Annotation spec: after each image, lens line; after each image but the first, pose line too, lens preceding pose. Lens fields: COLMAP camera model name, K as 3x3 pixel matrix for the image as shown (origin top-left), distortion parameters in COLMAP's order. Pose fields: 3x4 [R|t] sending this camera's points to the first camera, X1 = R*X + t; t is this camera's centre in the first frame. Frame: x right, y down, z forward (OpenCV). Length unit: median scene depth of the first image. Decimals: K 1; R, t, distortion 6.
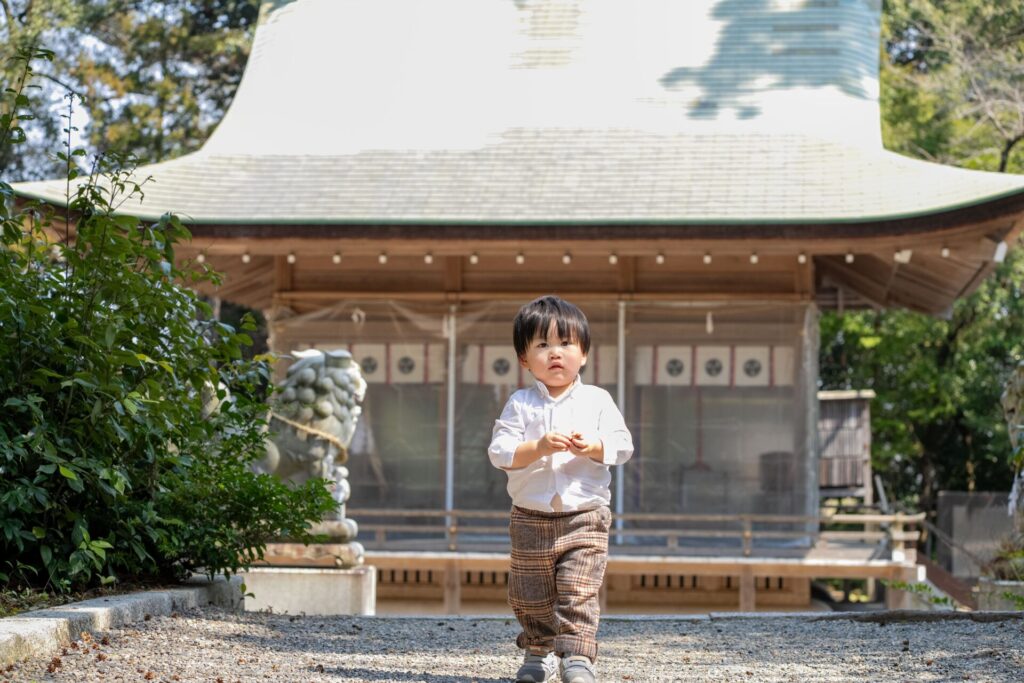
lens RADIAL K [[2337.3, 0, 512.0], [0, 2337.3, 341.5], [0, 0, 1]] dist [0.162542, -3.091281]
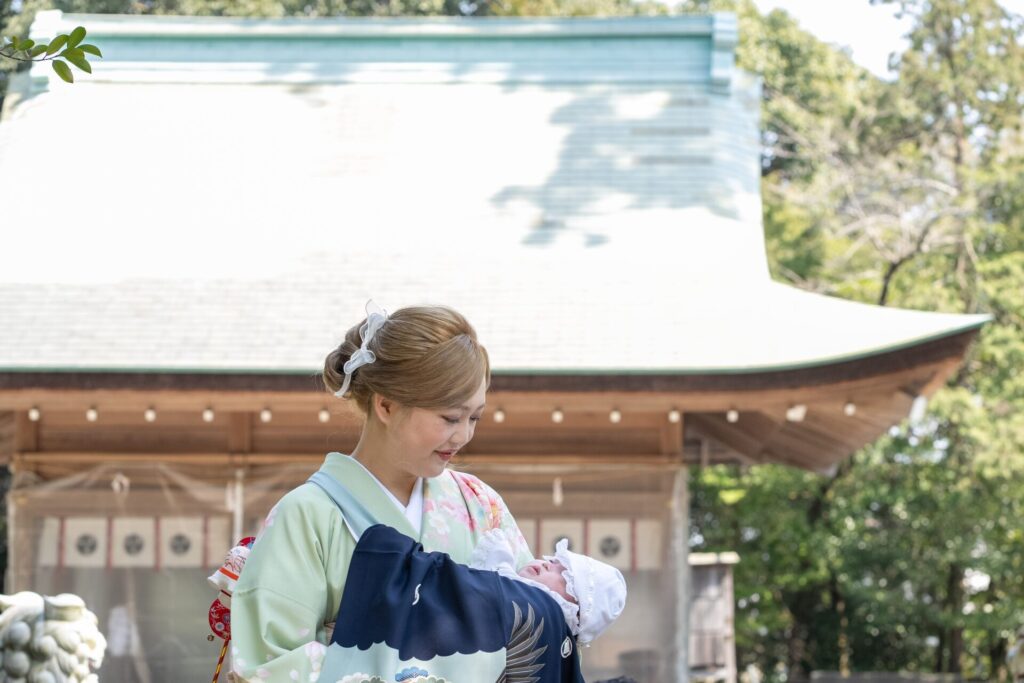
lens RADIAL K [[2337.3, 0, 512.0], [0, 2337.3, 341.5], [0, 0, 1]] dist [0.162542, -3.091281]
pose [[0.996226, 0.003603, 0.086724, -0.001903], [-0.000067, 0.999170, -0.040740, -0.026749], [-0.086799, 0.040581, 0.995399, 0.189331]]
